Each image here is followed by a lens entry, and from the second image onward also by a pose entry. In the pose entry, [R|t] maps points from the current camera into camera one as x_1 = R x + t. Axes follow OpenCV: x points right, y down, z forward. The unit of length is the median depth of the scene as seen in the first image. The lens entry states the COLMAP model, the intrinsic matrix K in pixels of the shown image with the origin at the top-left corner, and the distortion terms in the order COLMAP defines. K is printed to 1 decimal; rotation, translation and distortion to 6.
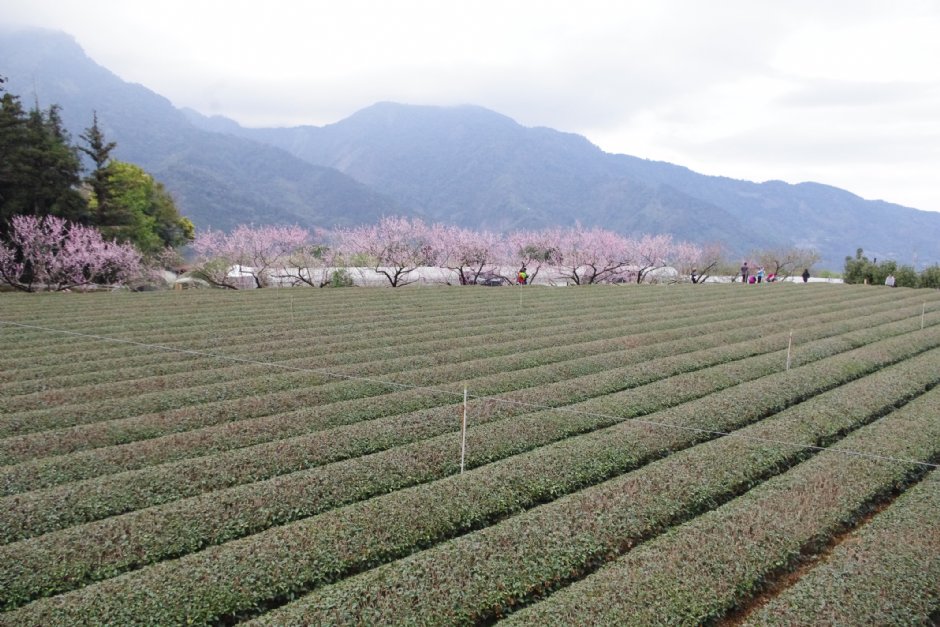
lens RADIAL K [[741.4, 0, 464.6], [0, 741.4, 316.0], [0, 0, 1]] dist [-0.059264, 0.087490]
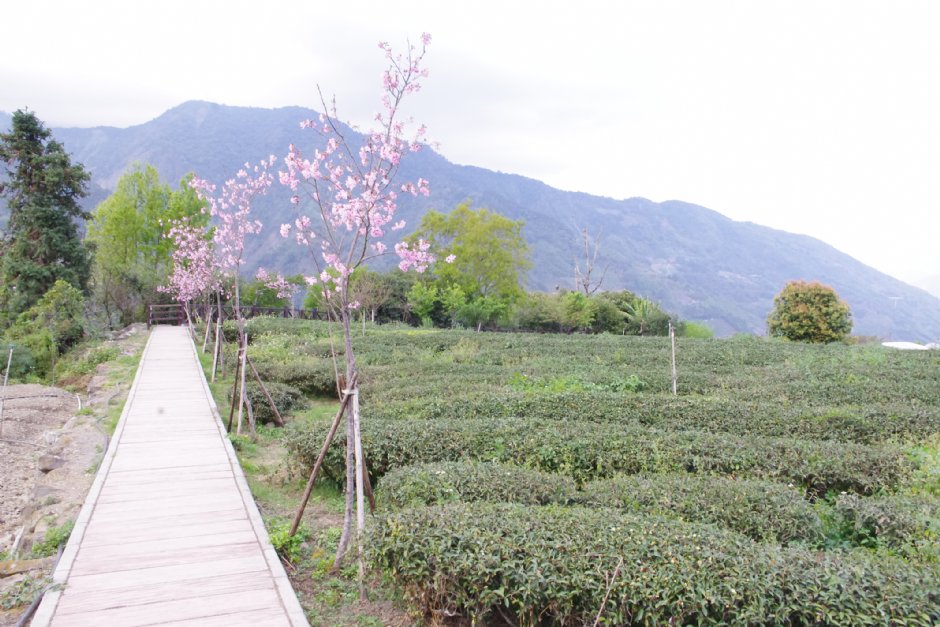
lens RADIAL K [[741.4, 0, 468.4], [0, 741.4, 311.6], [0, 0, 1]] dist [-0.059264, 0.087490]
pose [[0.993774, -0.001716, 0.111404, 0.125305], [0.007302, 0.998735, -0.049755, 0.002850], [-0.111178, 0.050259, 0.992529, 0.131827]]
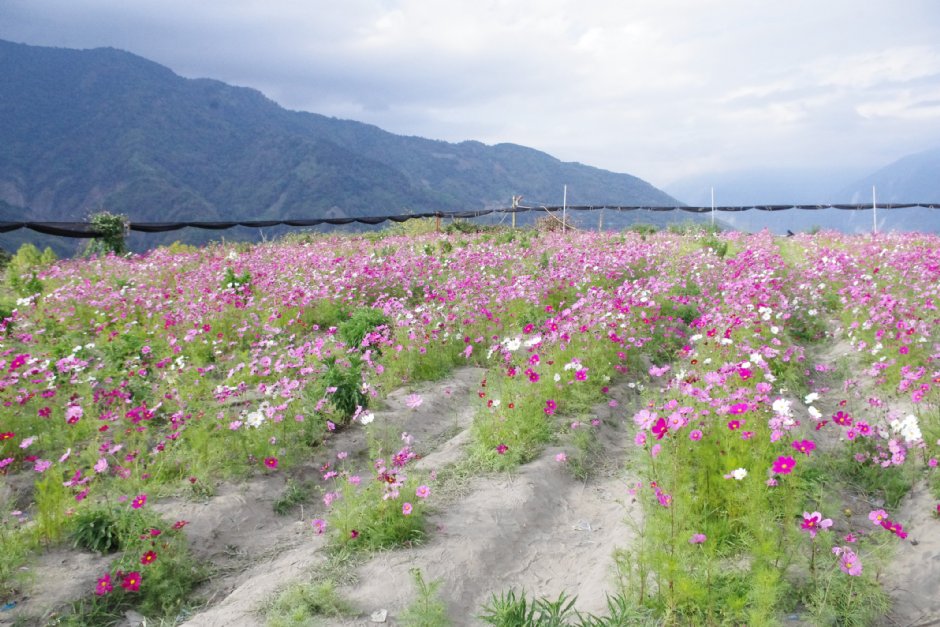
lens RADIAL K [[741.4, 0, 472.7], [0, 741.4, 307.6], [0, 0, 1]] dist [-0.059264, 0.087490]
pose [[0.947858, -0.066087, 0.311766, 0.128634], [0.060025, 0.997775, 0.029013, 0.002891], [-0.312990, -0.008787, 0.949716, 0.103778]]
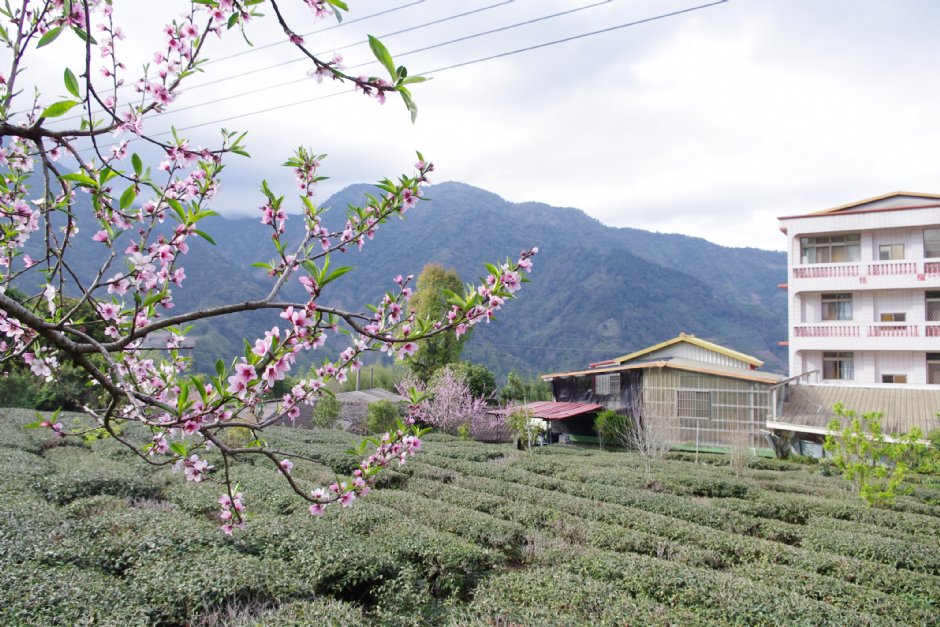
lens RADIAL K [[741.4, 0, 469.9], [0, 741.4, 306.2], [0, 0, 1]] dist [-0.059264, 0.087490]
pose [[0.983663, -0.028495, -0.177748, 0.210333], [0.000086, 0.987467, -0.157825, 0.007938], [0.180018, 0.155231, 0.971338, 0.164744]]
